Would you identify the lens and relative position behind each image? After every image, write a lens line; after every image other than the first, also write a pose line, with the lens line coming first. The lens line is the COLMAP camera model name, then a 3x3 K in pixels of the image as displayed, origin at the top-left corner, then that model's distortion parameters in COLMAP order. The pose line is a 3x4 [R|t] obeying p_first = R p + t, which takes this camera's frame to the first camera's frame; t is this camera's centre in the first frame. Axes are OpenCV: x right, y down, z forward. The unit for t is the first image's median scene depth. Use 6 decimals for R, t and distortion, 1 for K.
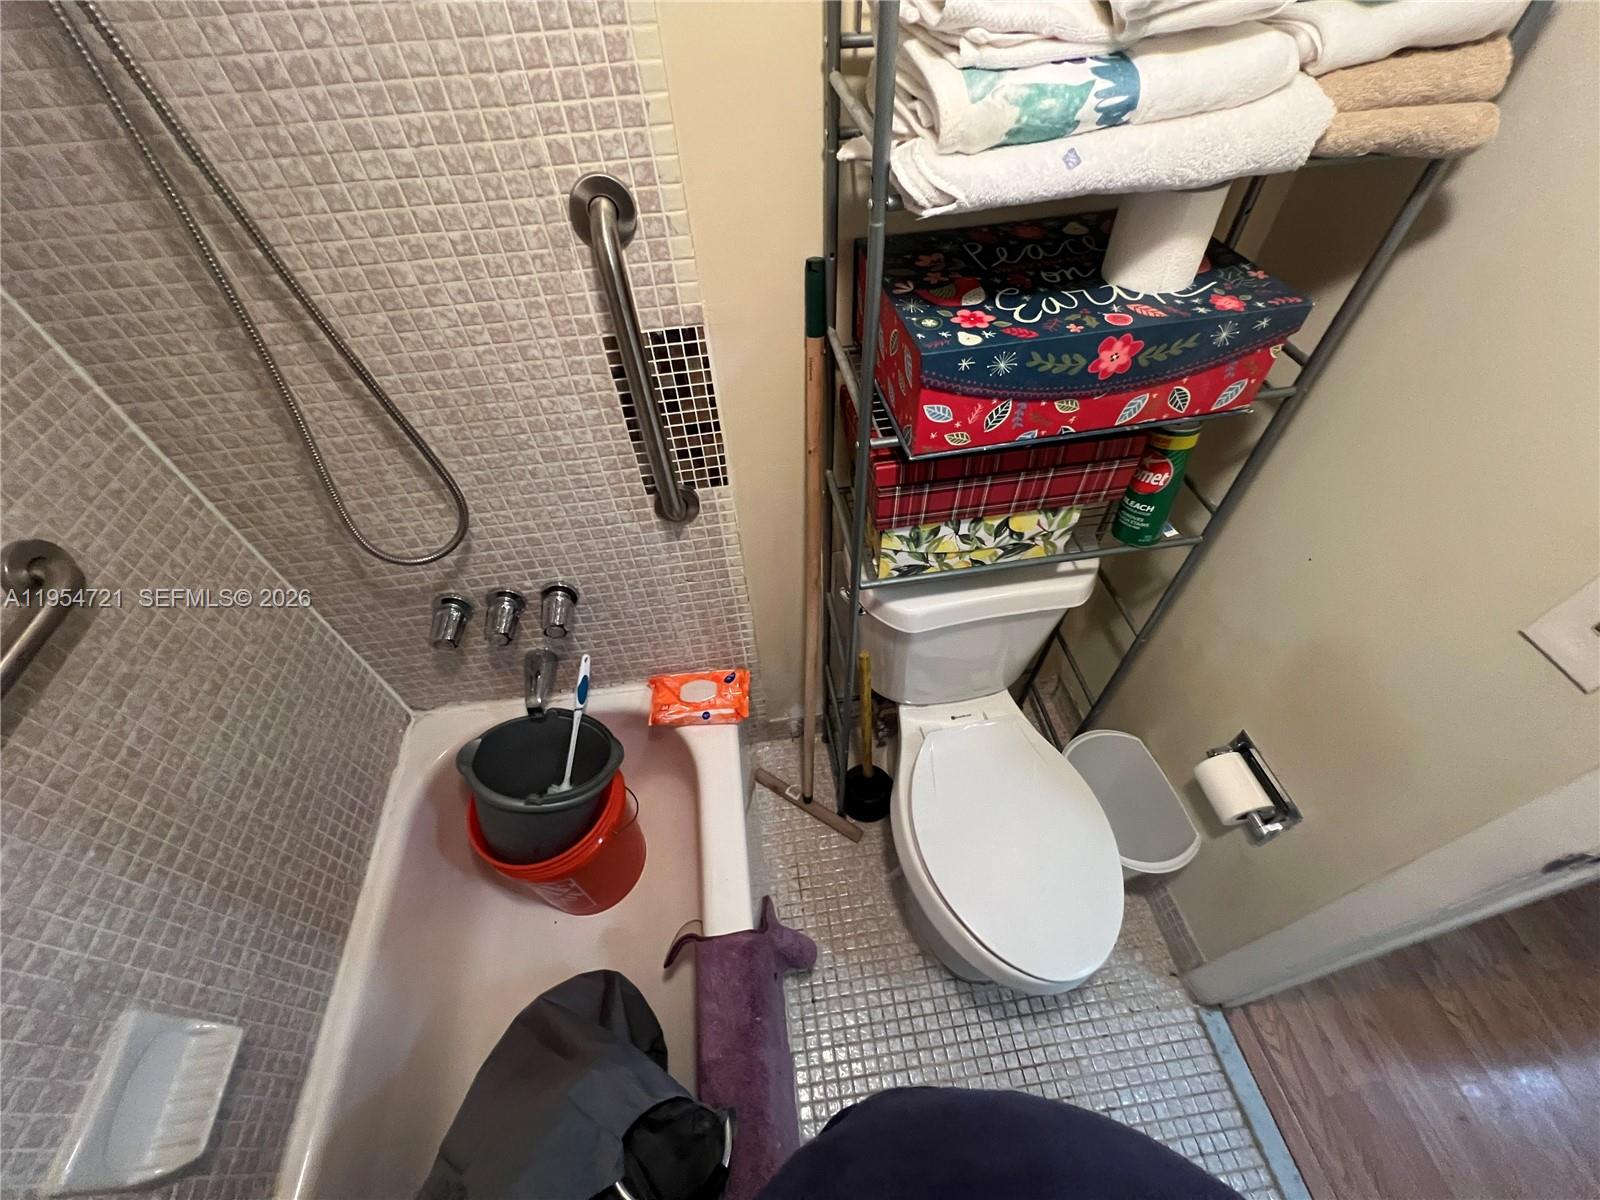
lens RADIAL K [[644.5, 0, 796.2], [0, 644.5, 598.3], [0, 0, 1]] dist [-0.002996, 0.000778]
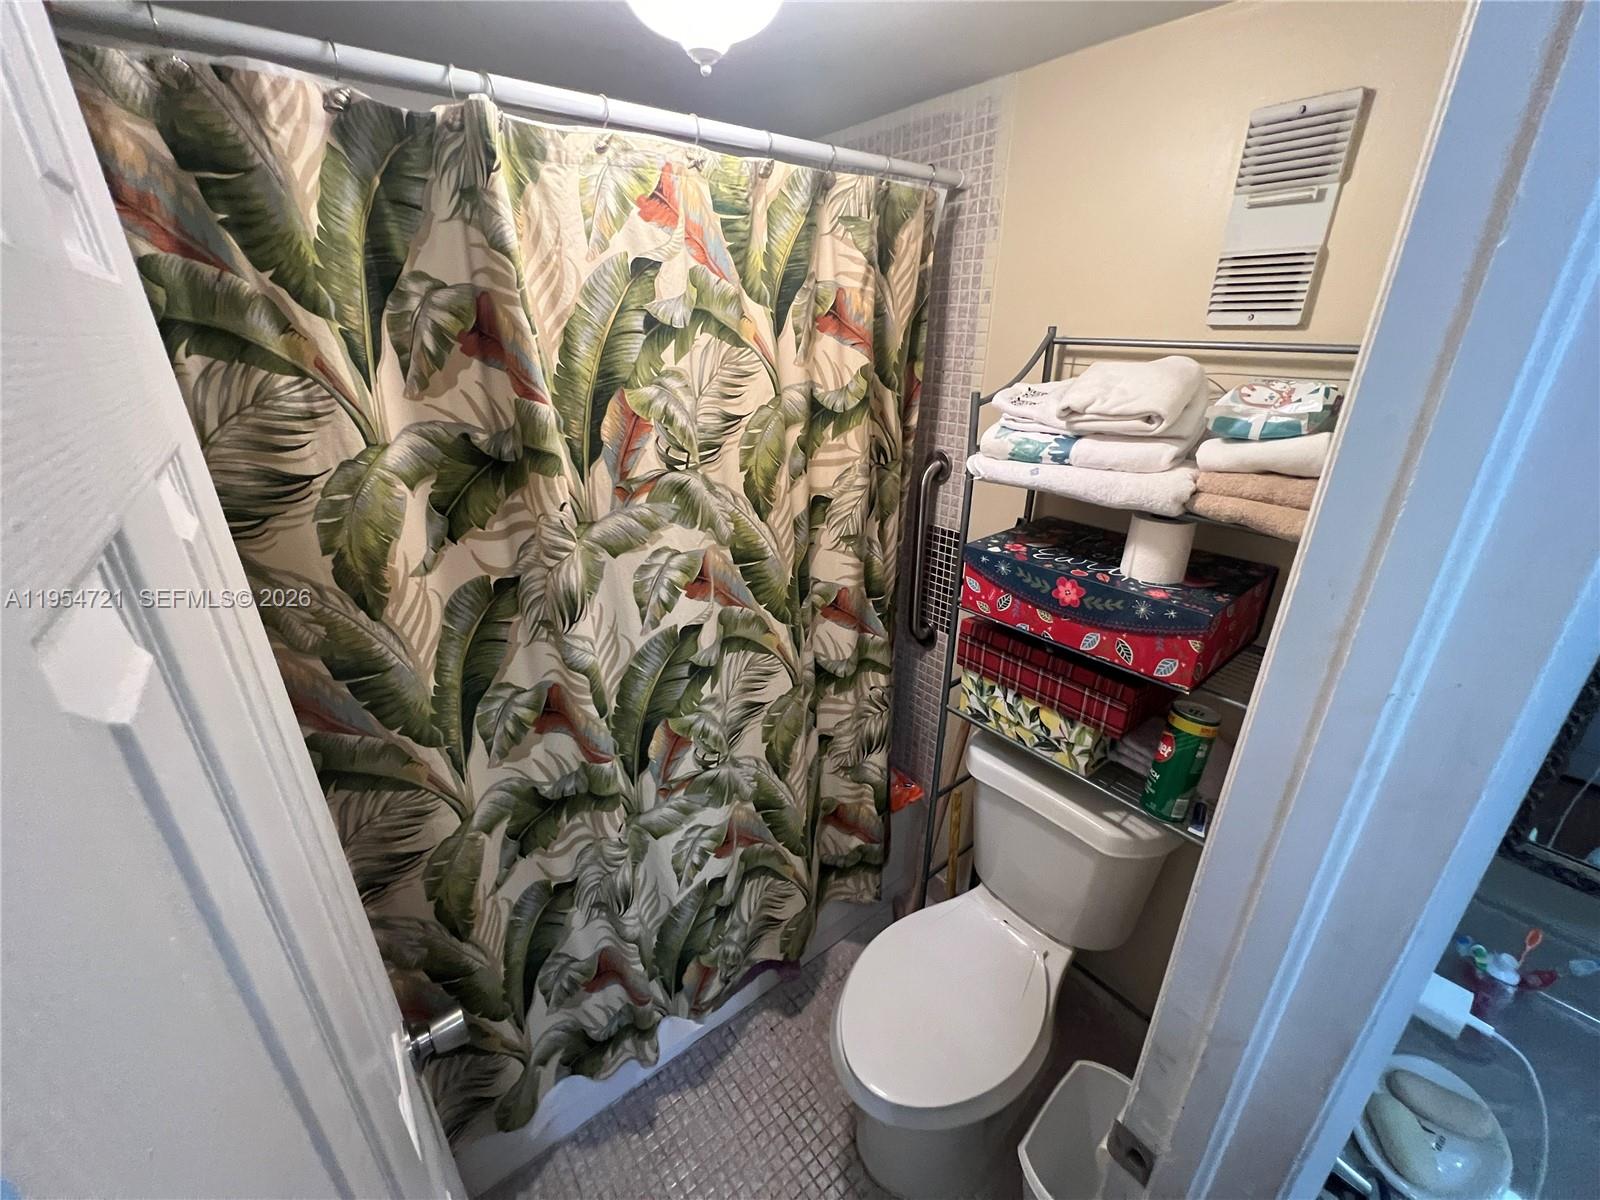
lens RADIAL K [[644.5, 0, 801.8], [0, 644.5, 596.4], [0, 0, 1]] dist [-0.002996, 0.000778]
pose [[0.507414, 0.369593, -0.778416, 1.326310], [-0.668671, 0.738665, -0.085157, 0.191848], [0.543515, 0.563715, 0.621946, -0.313231]]
